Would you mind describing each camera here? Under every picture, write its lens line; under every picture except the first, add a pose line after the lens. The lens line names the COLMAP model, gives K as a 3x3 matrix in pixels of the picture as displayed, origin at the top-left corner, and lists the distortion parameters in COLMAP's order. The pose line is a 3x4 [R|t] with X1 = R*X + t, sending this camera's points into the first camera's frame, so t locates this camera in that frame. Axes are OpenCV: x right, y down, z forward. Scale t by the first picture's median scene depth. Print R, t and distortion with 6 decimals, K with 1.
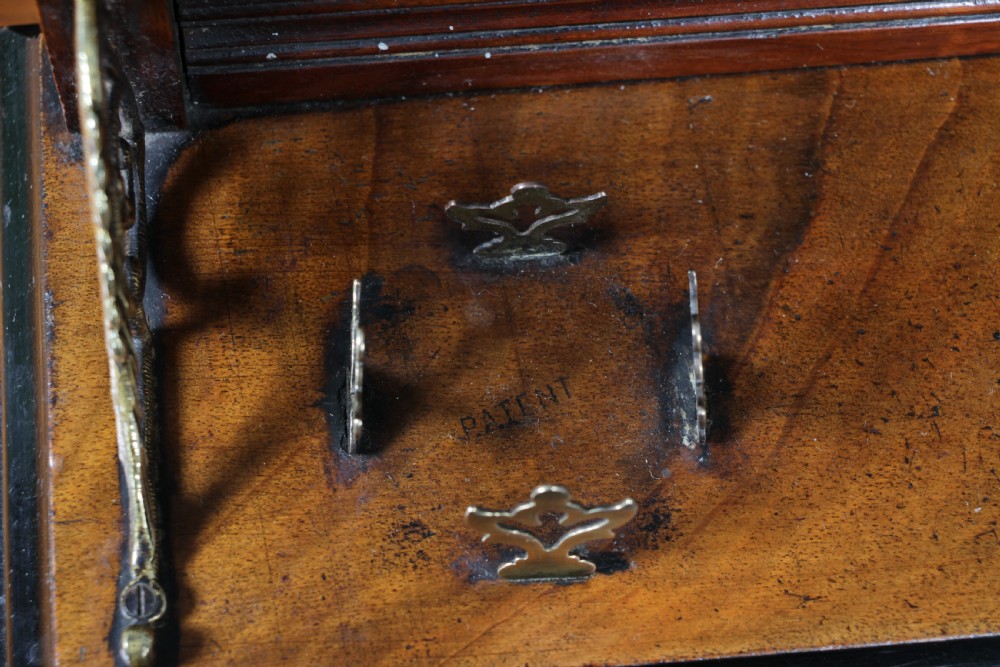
lens RADIAL K [[2656.5, 0, 497.4], [0, 2656.5, 336.6], [0, 0, 1]] dist [0.277270, -0.211518]
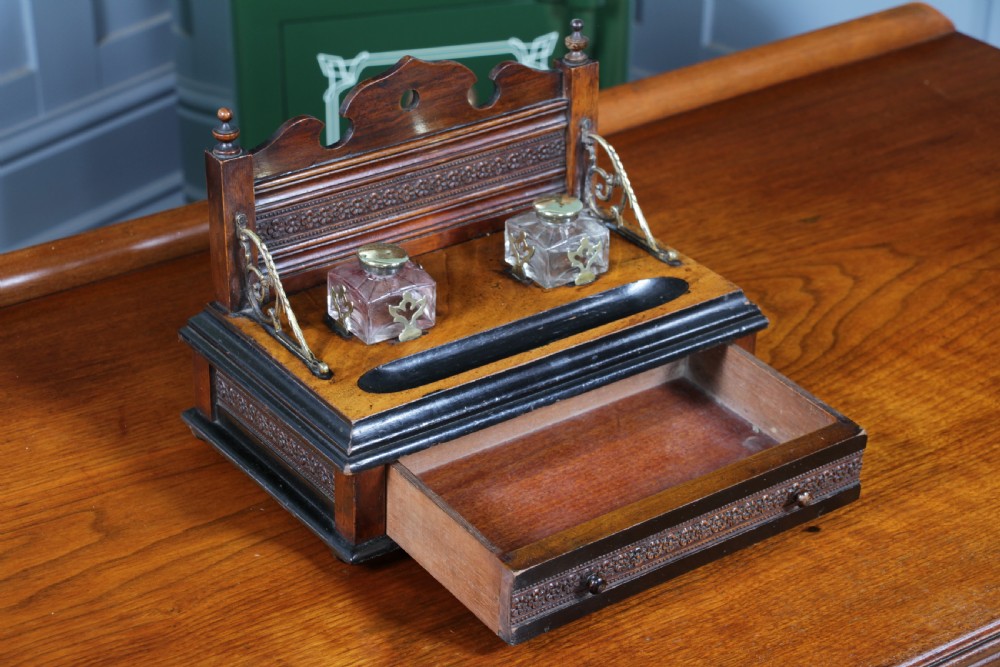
lens RADIAL K [[2347.7, 0, 499.0], [0, 2347.7, 335.0], [0, 0, 1]] dist [0.264433, 0.416532]
pose [[0.866287, -0.250476, 0.432214, -1.248978], [0.461442, 0.732663, -0.500277, 1.725961], [-0.191360, 0.632825, 0.750276, -1.432088]]
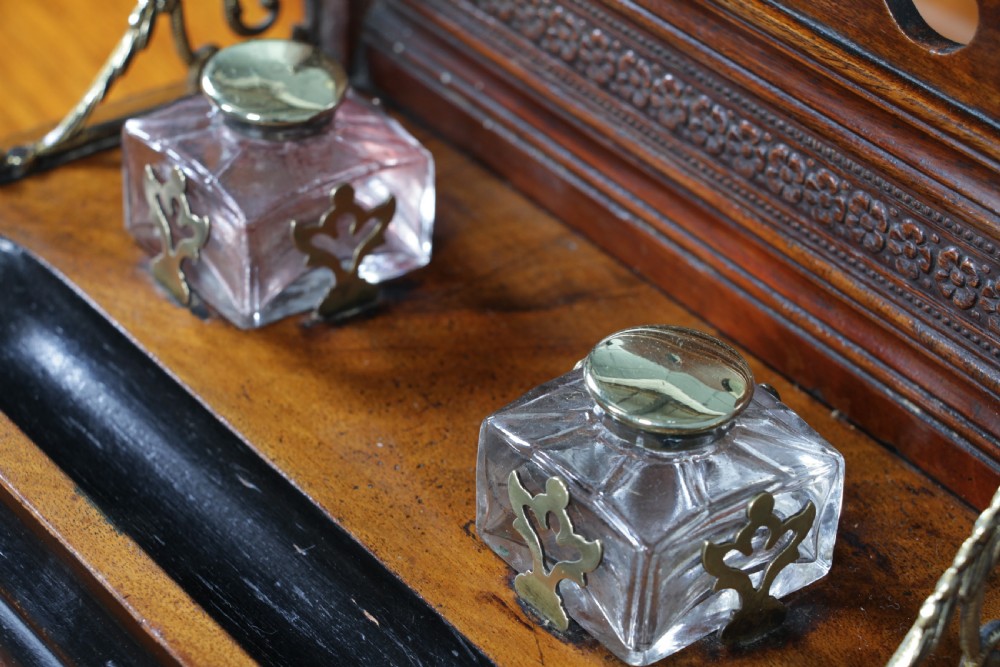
lens RADIAL K [[2519.1, 0, 497.7], [0, 2519.1, 334.8], [0, 0, 1]] dist [0.131955, -0.197519]
pose [[0.541882, 0.481054, -0.689167, 0.982068], [-0.779737, 0.593763, -0.198635, 0.222131], [0.313648, 0.645005, 0.696845, 0.164277]]
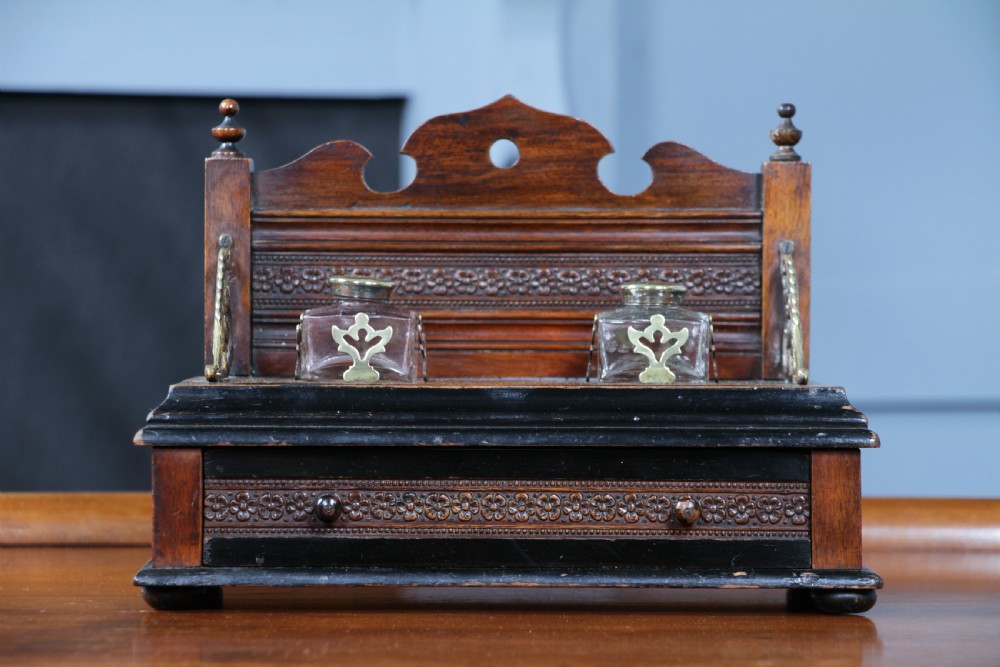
lens RADIAL K [[4066.3, 0, 500.5], [0, 4066.3, 334.3], [0, 0, 1]] dist [0.802991, -1.003469]
pose [[0.996352, -0.015615, -0.083898, 0.497011], [-0.070438, 0.404551, -0.911799, 3.755302], [0.048179, 0.914382, 0.401976, -0.692421]]
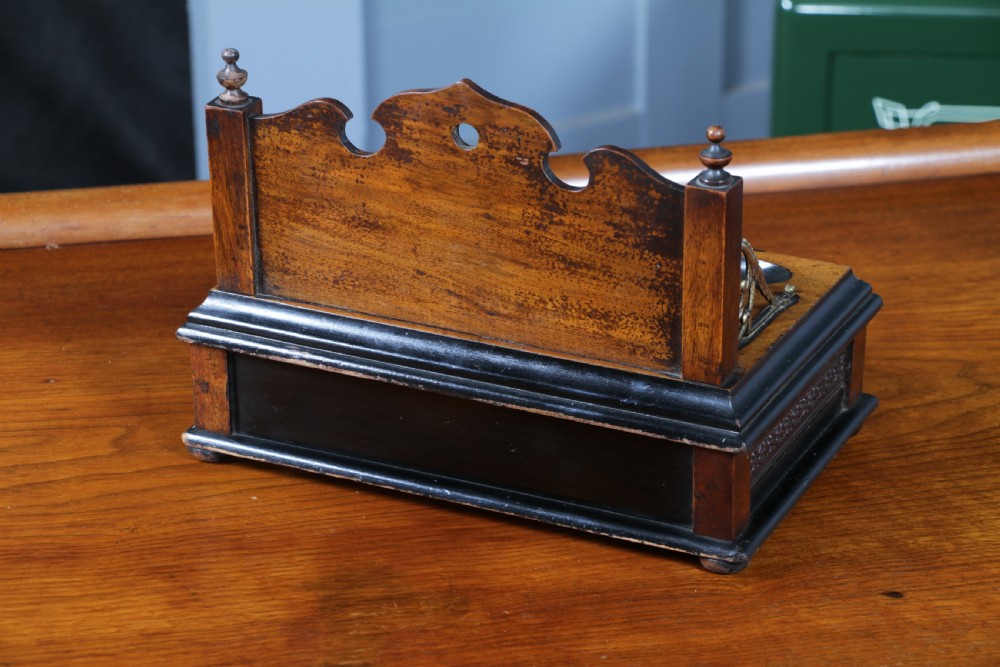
lens RADIAL K [[3000.3, 0, 497.5], [0, 3000.3, 331.6], [0, 0, 1]] dist [0.465406, -0.683618]
pose [[0.993937, -0.065562, 0.088263, -0.273198], [0.108113, 0.728873, -0.676059, 2.479651], [-0.020009, 0.681502, 0.731543, -1.540582]]
